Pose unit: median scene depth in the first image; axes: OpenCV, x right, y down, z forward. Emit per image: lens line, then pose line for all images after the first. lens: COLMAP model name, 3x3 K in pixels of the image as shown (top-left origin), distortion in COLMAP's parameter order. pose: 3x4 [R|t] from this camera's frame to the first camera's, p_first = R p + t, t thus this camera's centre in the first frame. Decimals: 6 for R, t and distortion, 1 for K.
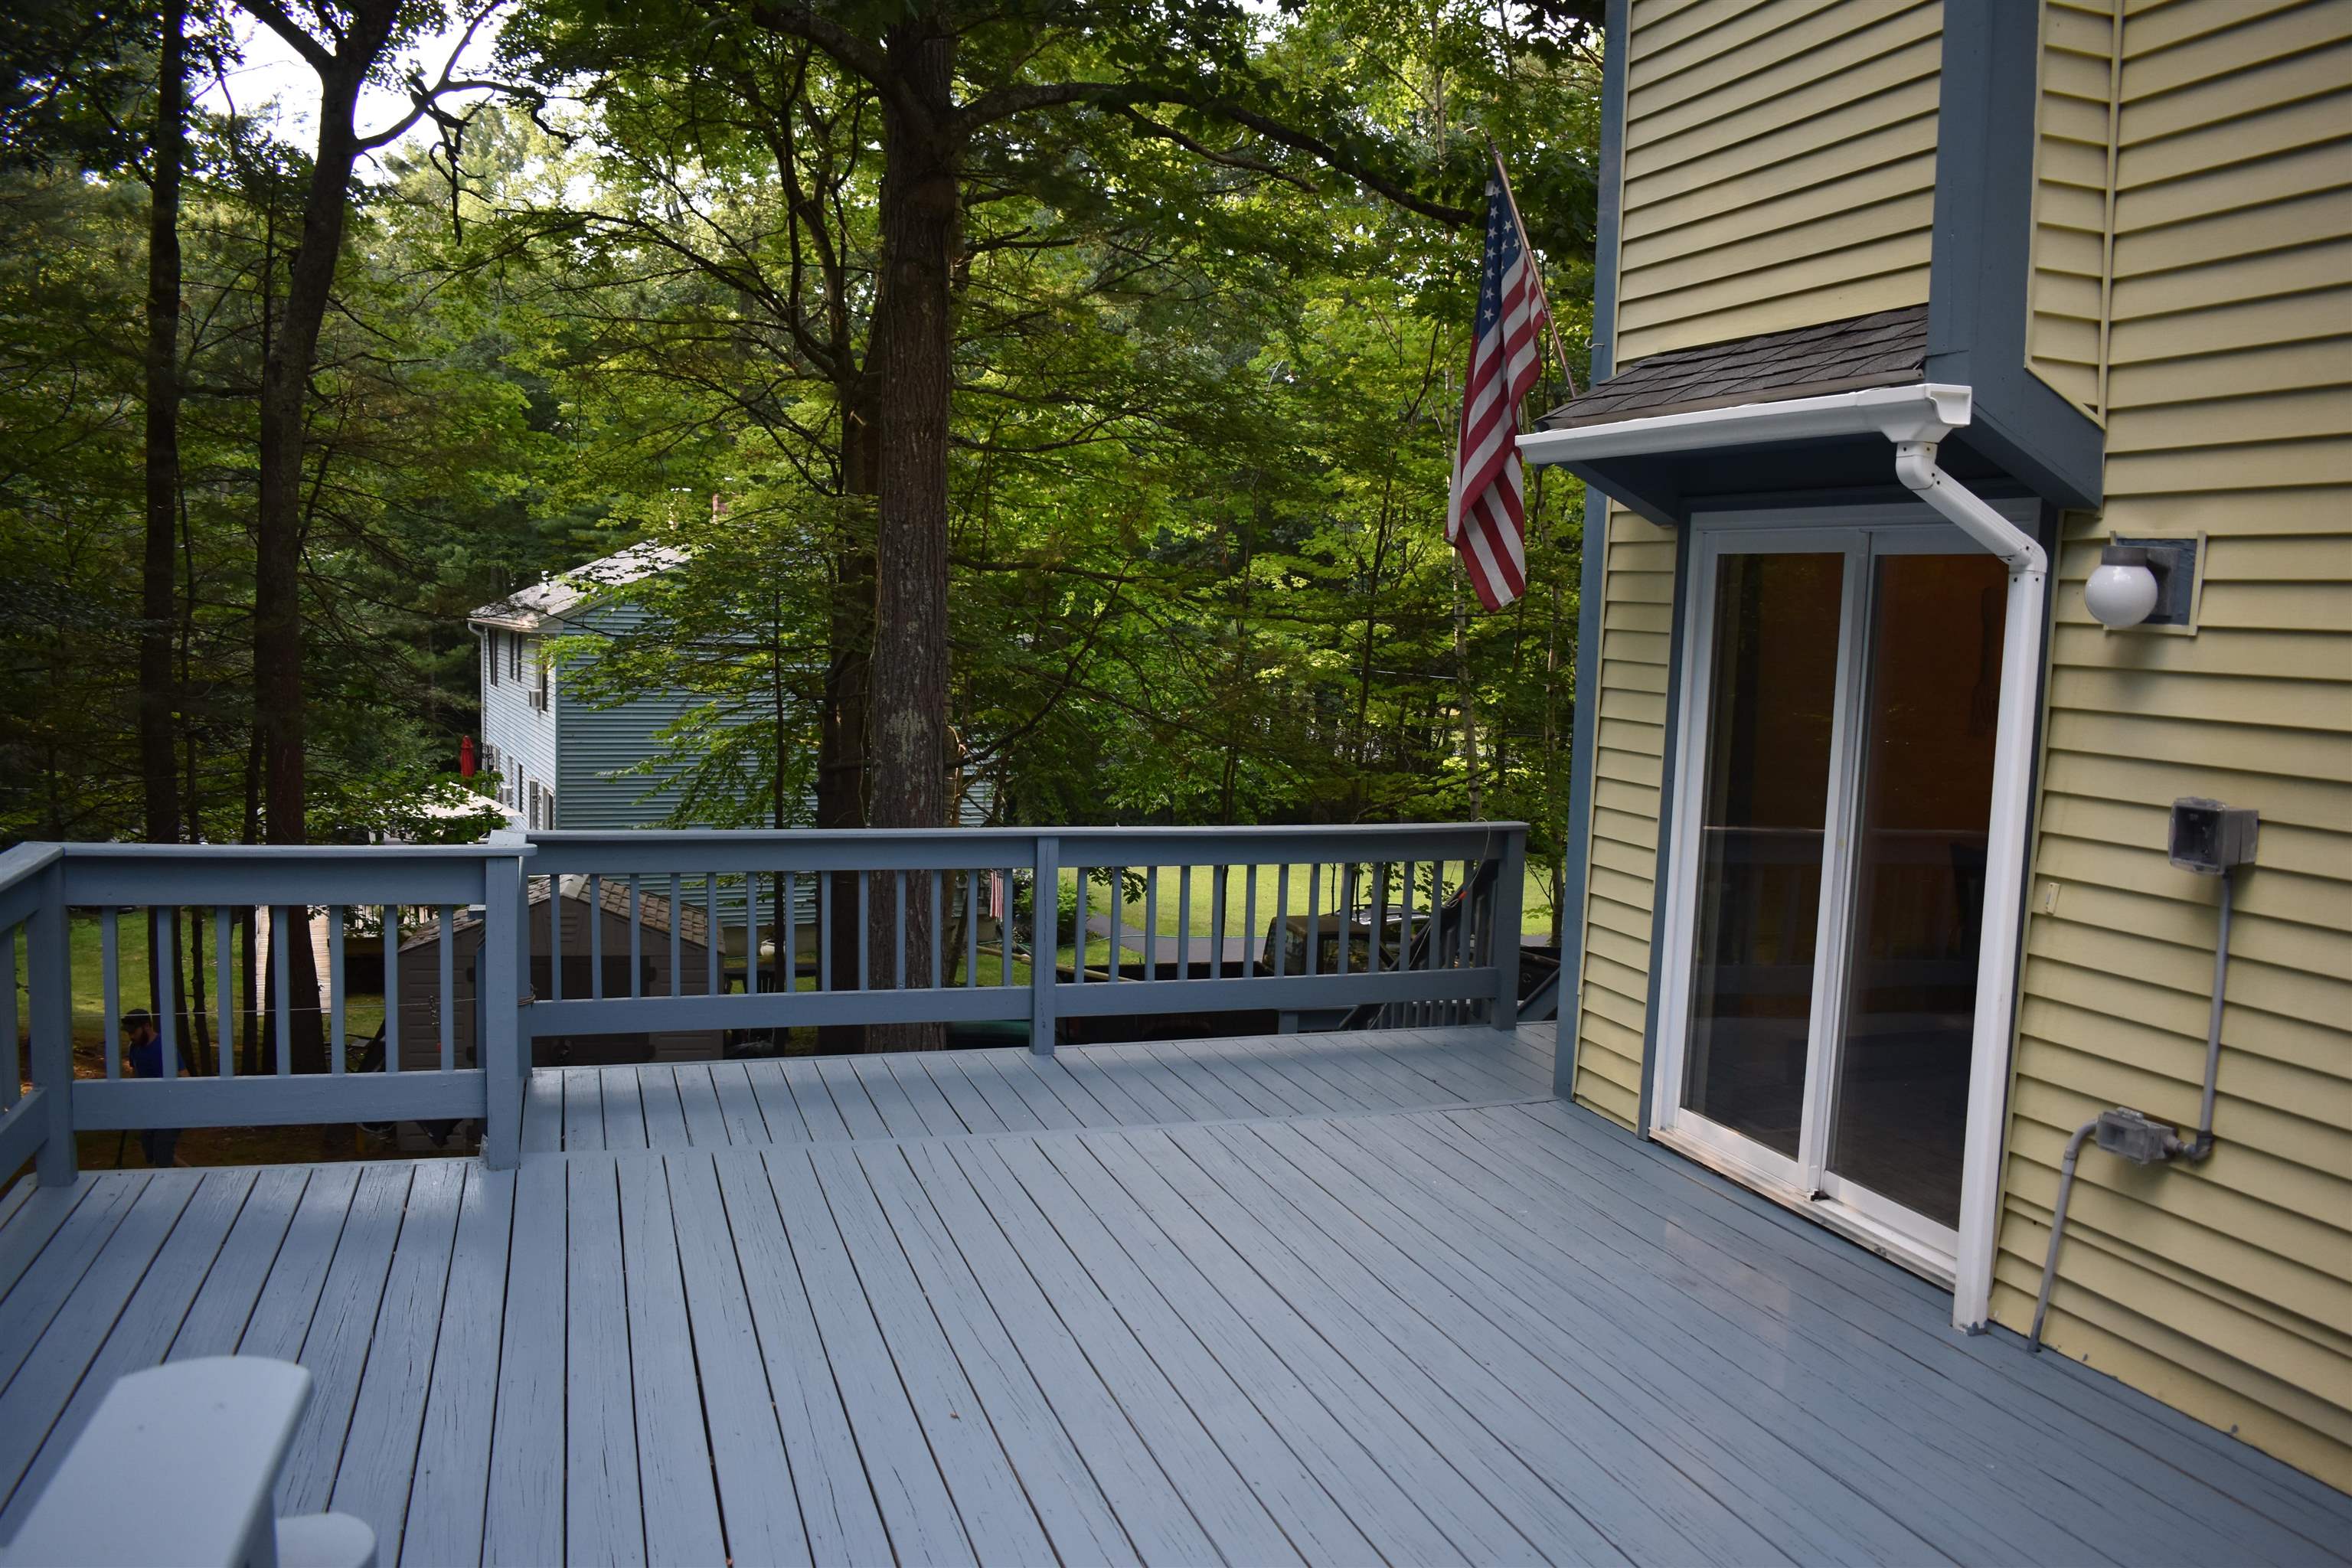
lens RADIAL K [[1865.1, 0, 1176.7], [0, 1865.1, 901.7], [0, 0, 1]] dist [-0.102504, -0.006664]
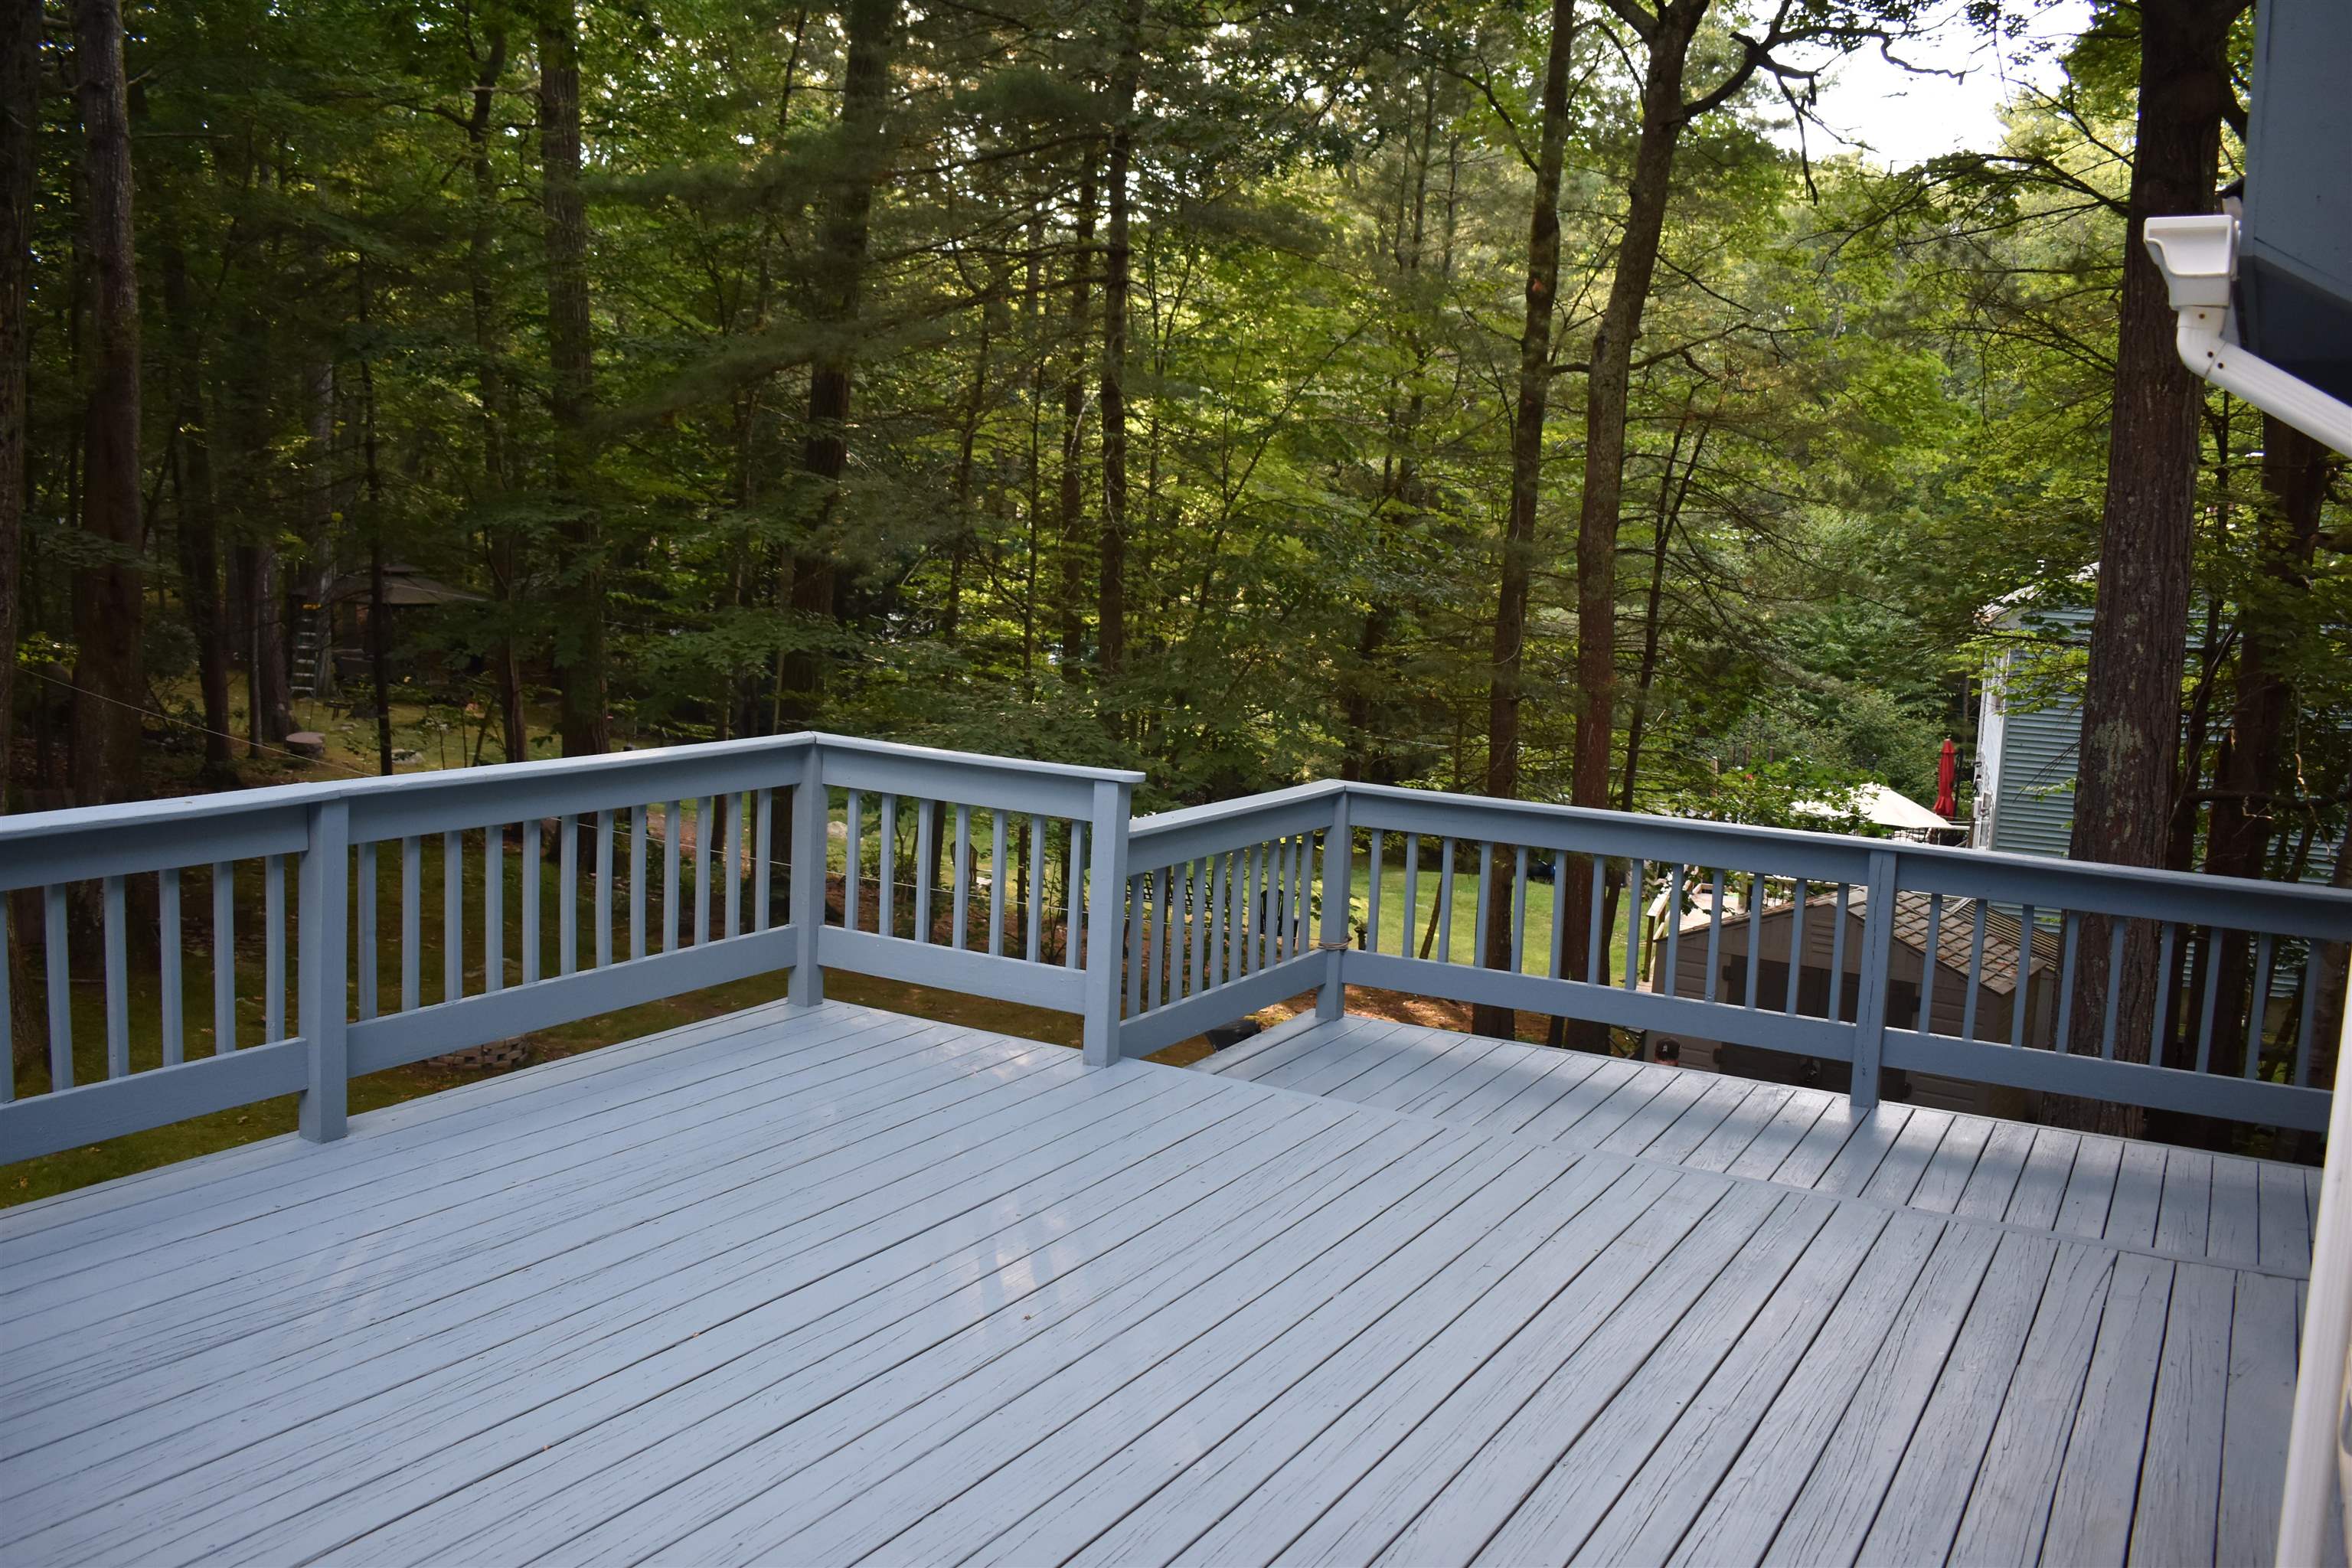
lens RADIAL K [[2051.1, 0, 1176.0], [0, 2051.1, 784.0], [0, 0, 1]] dist [-0.005615, -0.007478]
pose [[0.688763, 0.088703, -0.719540, 0.224551], [-0.140451, 0.990010, -0.012398, -0.004713], [0.711252, 0.109599, 0.694340, 0.070670]]
